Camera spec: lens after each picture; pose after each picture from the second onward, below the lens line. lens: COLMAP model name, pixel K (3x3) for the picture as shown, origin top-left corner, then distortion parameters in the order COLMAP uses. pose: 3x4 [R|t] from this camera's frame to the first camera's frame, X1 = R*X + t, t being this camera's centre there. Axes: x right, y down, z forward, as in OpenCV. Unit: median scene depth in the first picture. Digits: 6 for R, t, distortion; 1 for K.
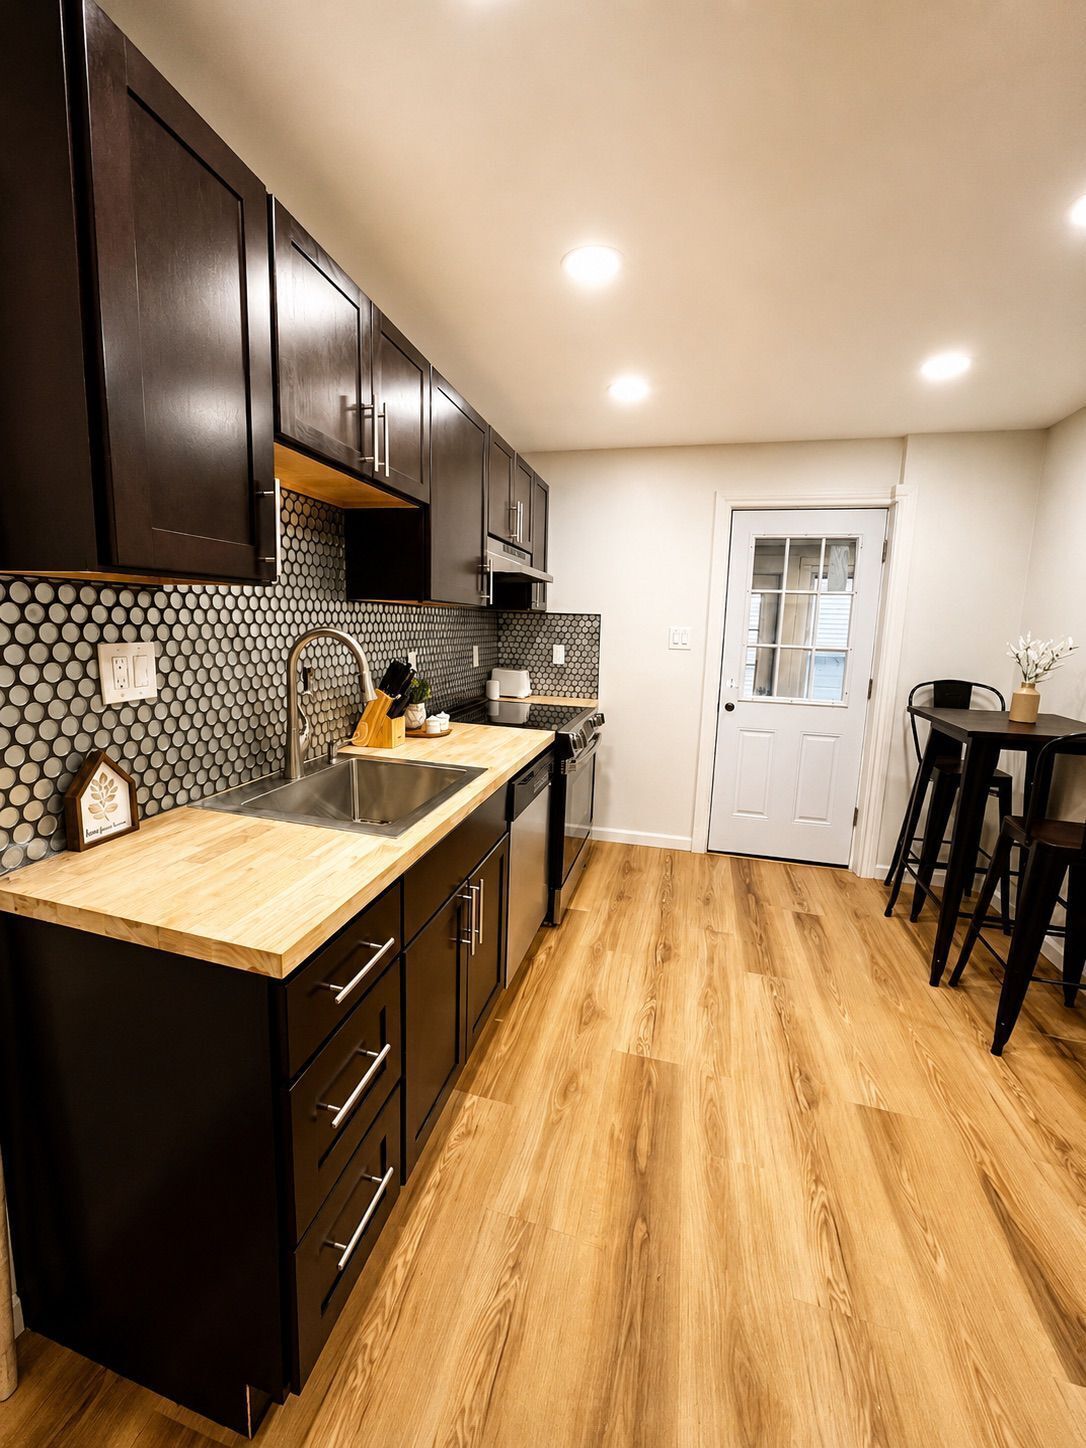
lens RADIAL K [[574.1, 0, 539.1], [0, 574.1, 707.8], [0, 0, 1]] dist [-0.001586, -0.000418]
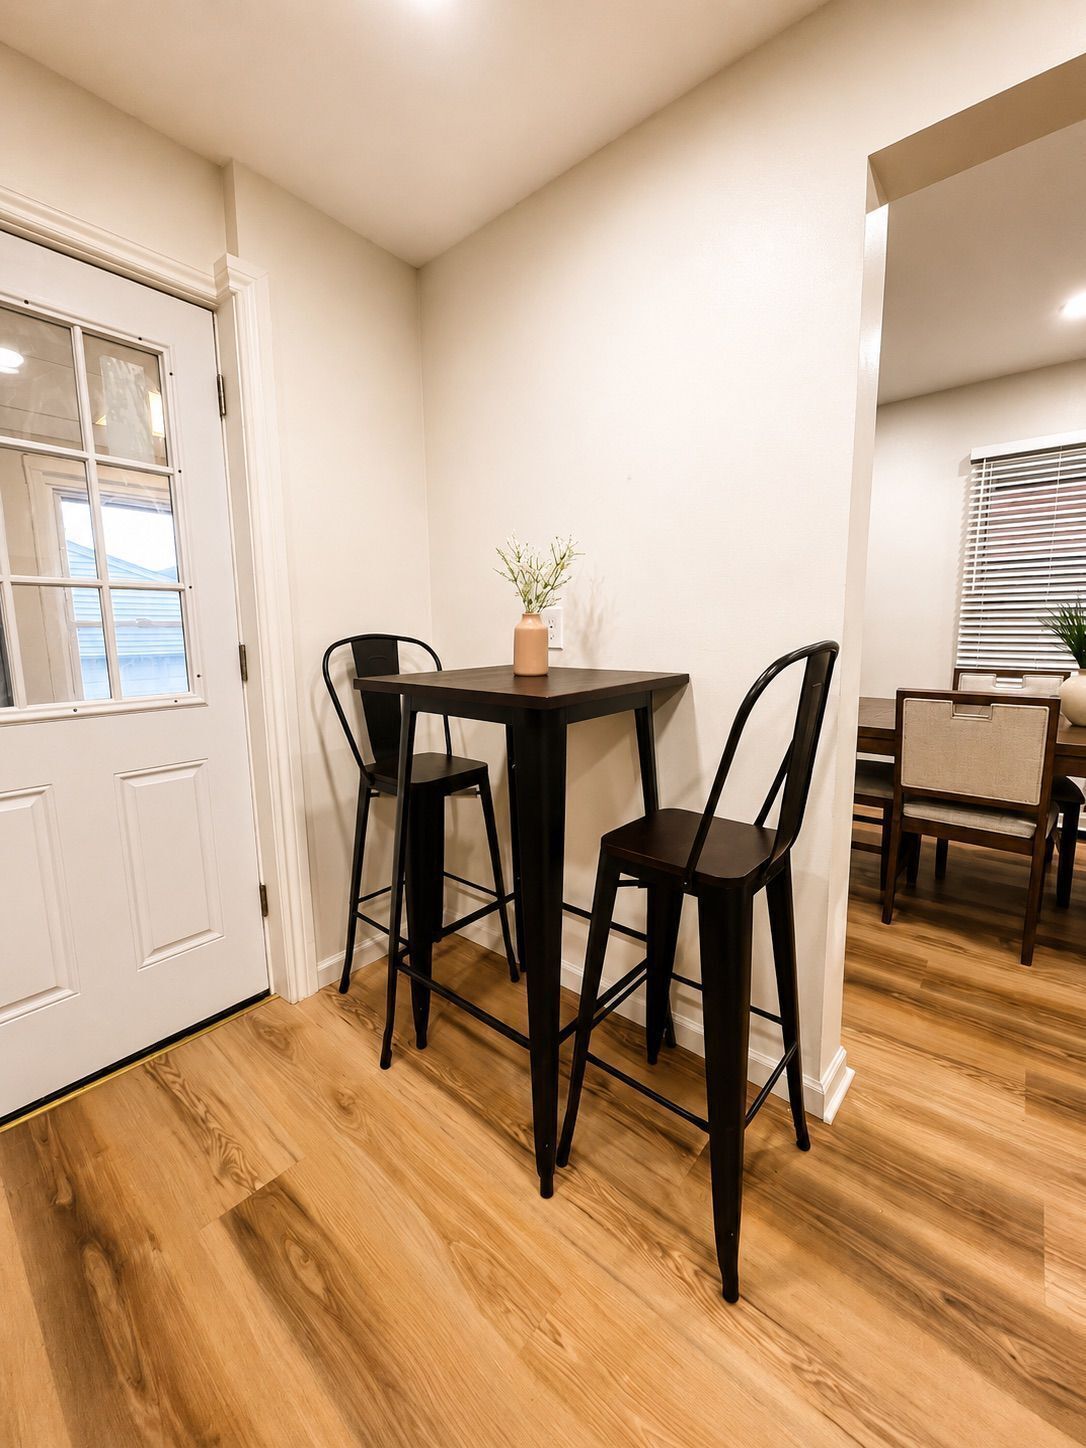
lens RADIAL K [[574.1, 0, 539.1], [0, 574.1, 707.8], [0, 0, 1]] dist [-0.001586, -0.000418]
pose [[0.417140, -0.152067, 0.896030, 0.223443], [0.159037, 0.982904, 0.092772, 0.001295], [-0.894819, 0.103803, 0.434193, 0.573704]]
